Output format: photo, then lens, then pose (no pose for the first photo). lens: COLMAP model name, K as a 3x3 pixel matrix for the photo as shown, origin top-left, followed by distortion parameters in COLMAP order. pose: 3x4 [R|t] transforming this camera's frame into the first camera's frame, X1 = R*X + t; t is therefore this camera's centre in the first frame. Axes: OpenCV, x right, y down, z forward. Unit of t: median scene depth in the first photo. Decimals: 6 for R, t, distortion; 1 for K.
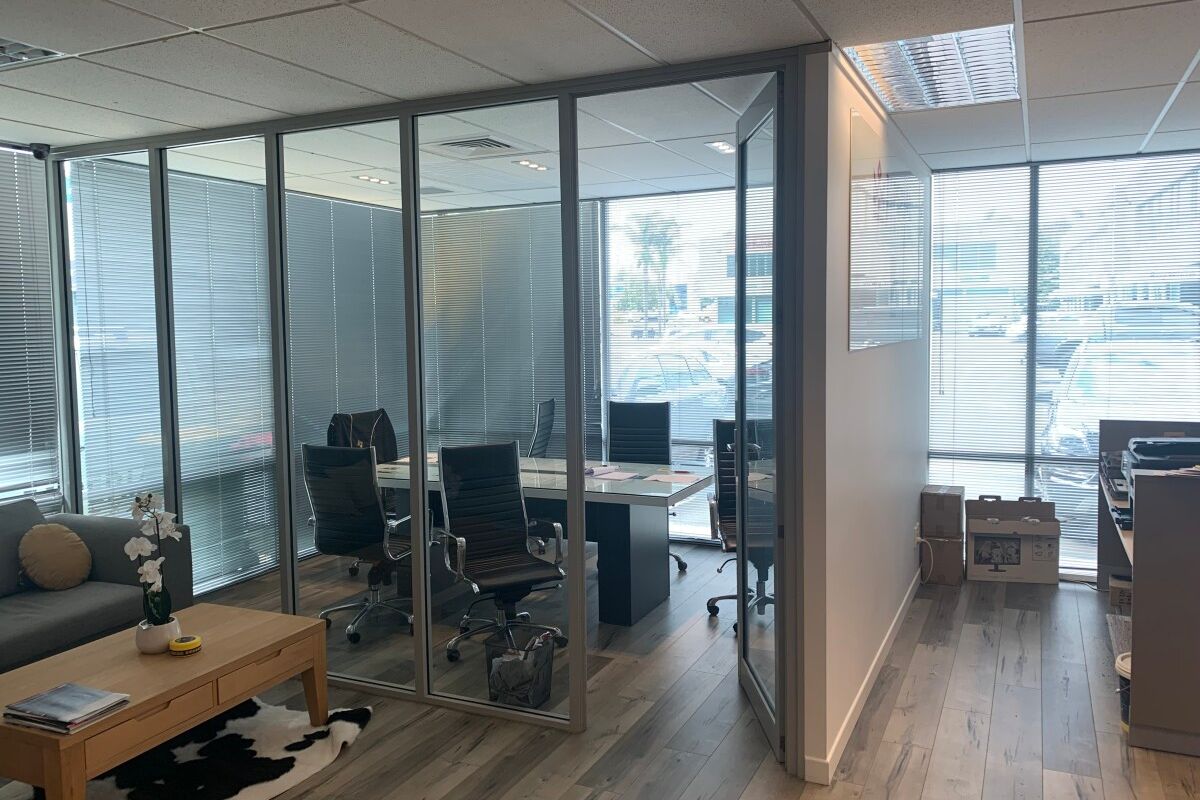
lens RADIAL K [[929.6, 0, 614.6], [0, 929.6, 383.3], [0, 0, 1]] dist [0.007024, -0.006023]
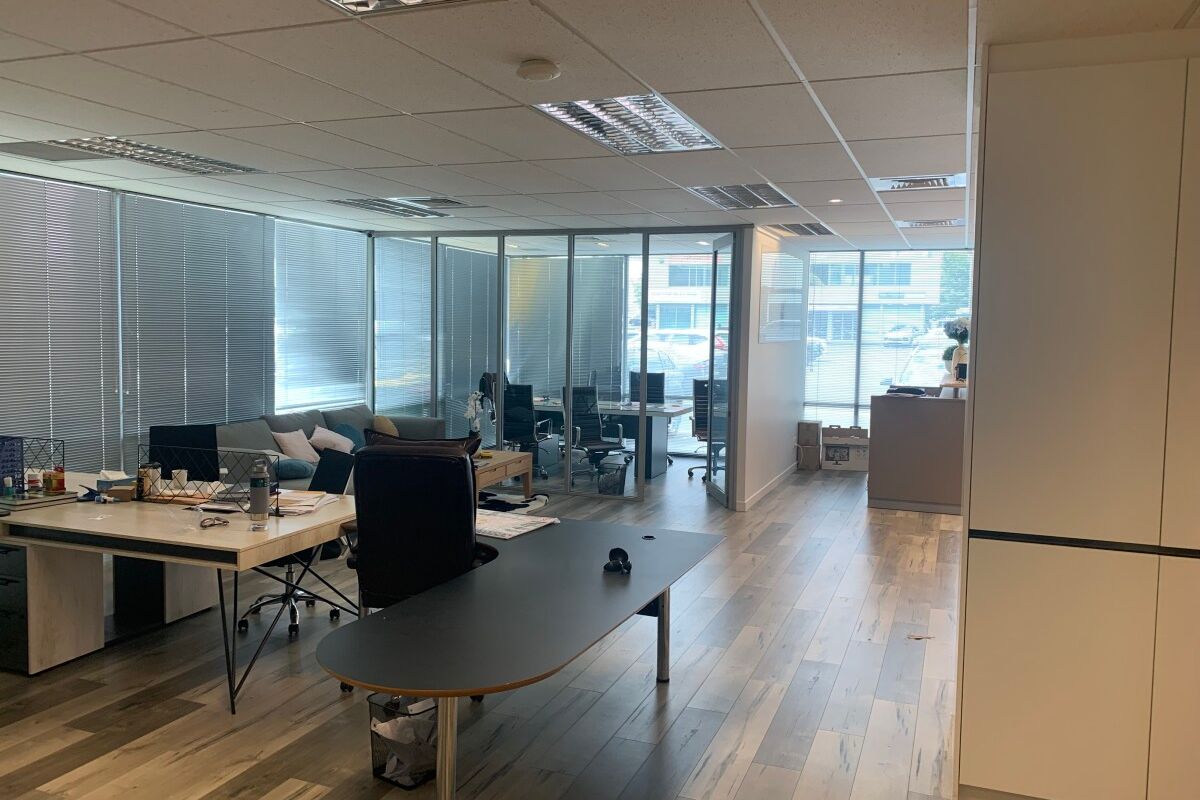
lens RADIAL K [[929.6, 0, 614.6], [0, 929.6, 383.3], [0, 0, 1]] dist [0.007024, -0.006023]
pose [[0.997120, 0.027060, 0.070850, -0.181191], [-0.026903, 0.999633, -0.003168, 0.054702], [-0.070909, 0.001253, 0.997482, -0.865762]]
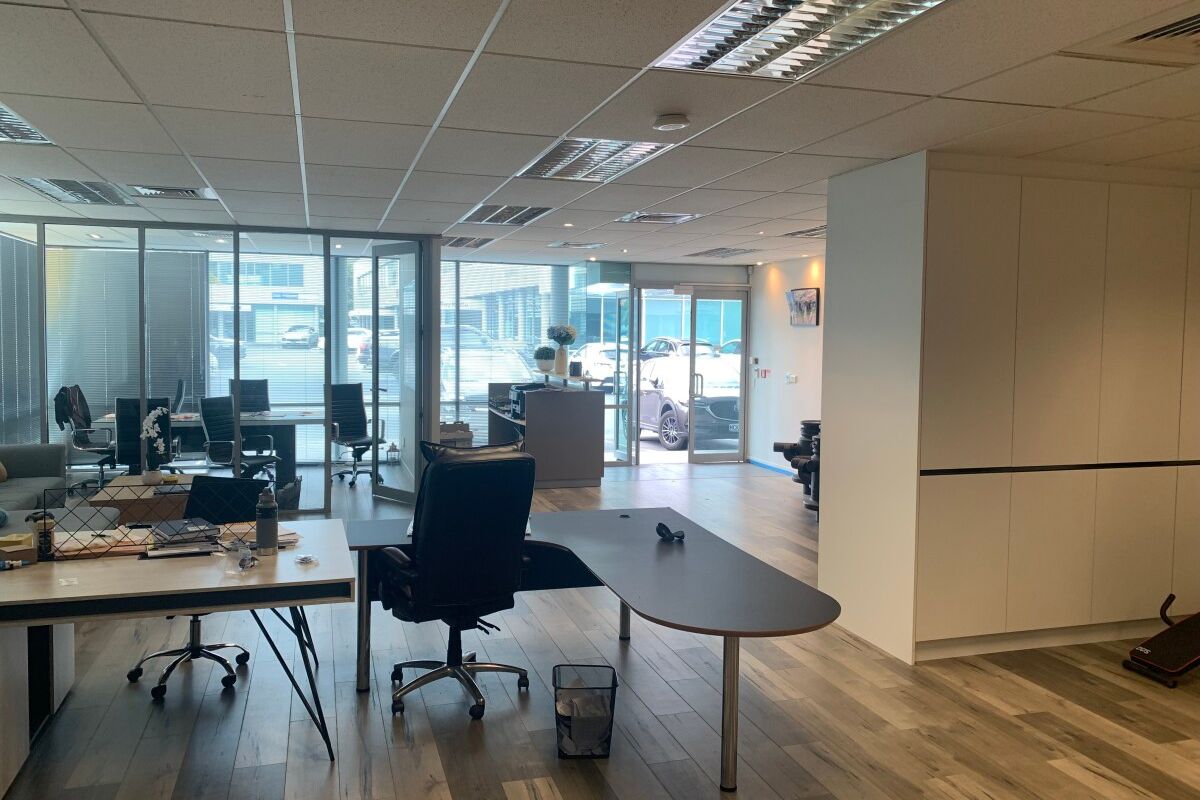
lens RADIAL K [[919.9, 0, 613.7], [0, 919.9, 378.0], [0, 0, 1]] dist [0.083182, -0.130828]
pose [[0.740132, -0.007760, 0.672417, -0.683549], [0.020518, 0.999728, -0.011046, 0.055243], [-0.672148, 0.021972, 0.740090, -0.761552]]
